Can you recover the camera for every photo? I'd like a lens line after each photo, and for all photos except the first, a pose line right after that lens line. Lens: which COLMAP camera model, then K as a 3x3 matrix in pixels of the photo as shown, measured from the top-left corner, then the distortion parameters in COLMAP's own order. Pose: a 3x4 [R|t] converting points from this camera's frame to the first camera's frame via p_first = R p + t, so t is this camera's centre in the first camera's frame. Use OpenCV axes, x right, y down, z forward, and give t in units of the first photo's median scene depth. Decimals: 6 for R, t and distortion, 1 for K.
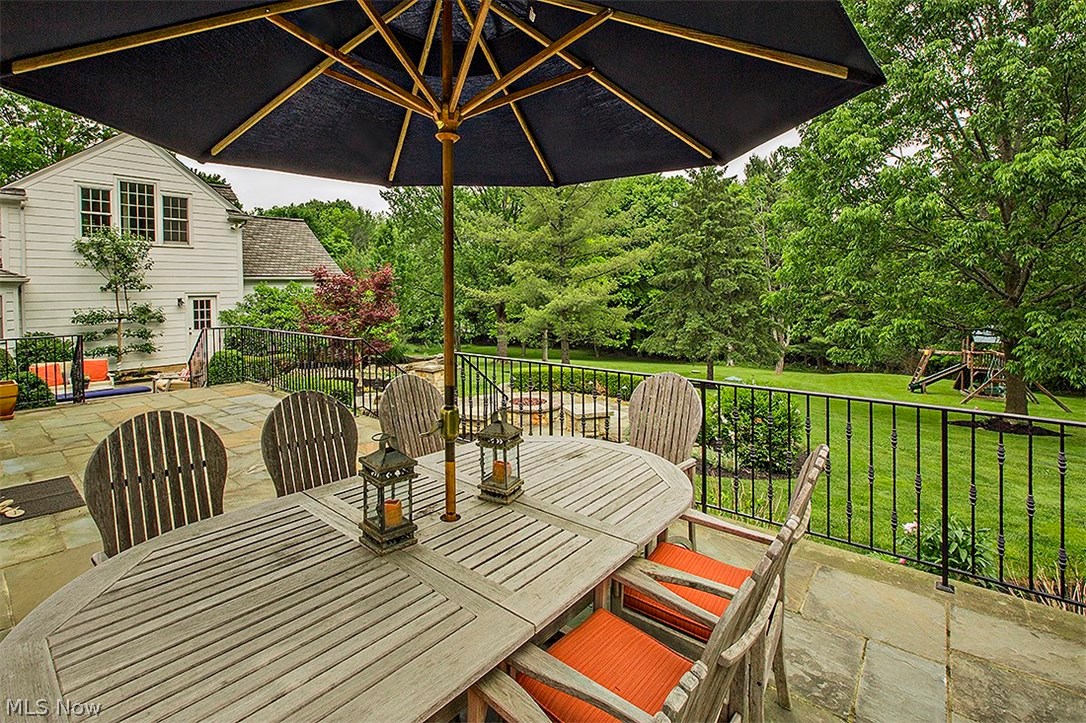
lens RADIAL K [[501.3, 0, 543.0], [0, 501.3, 361.5], [0, 0, 1]] dist [-0.000464, -0.000084]
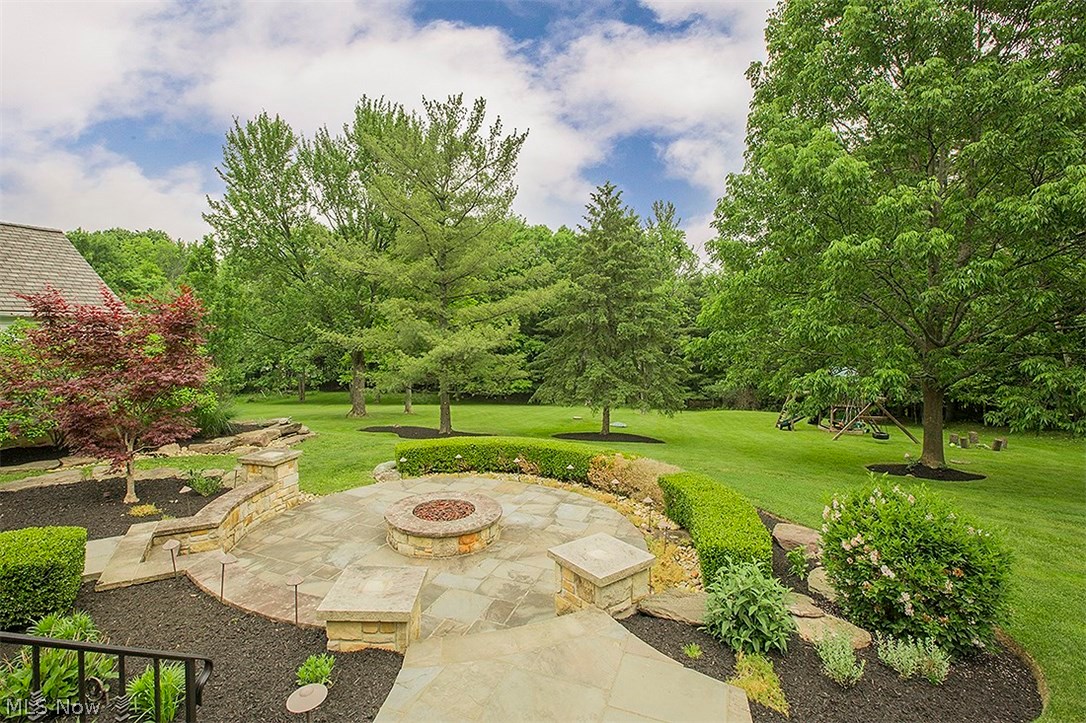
lens RADIAL K [[472.4, 0, 547.2], [0, 472.4, 350.1], [0, 0, 1]] dist [-0.001781, -0.000007]
pose [[0.951303, -0.007946, 0.308156, -0.048092], [0.040752, 0.994136, -0.100169, -0.030046], [-0.305553, 0.107849, 0.946047, 0.203469]]
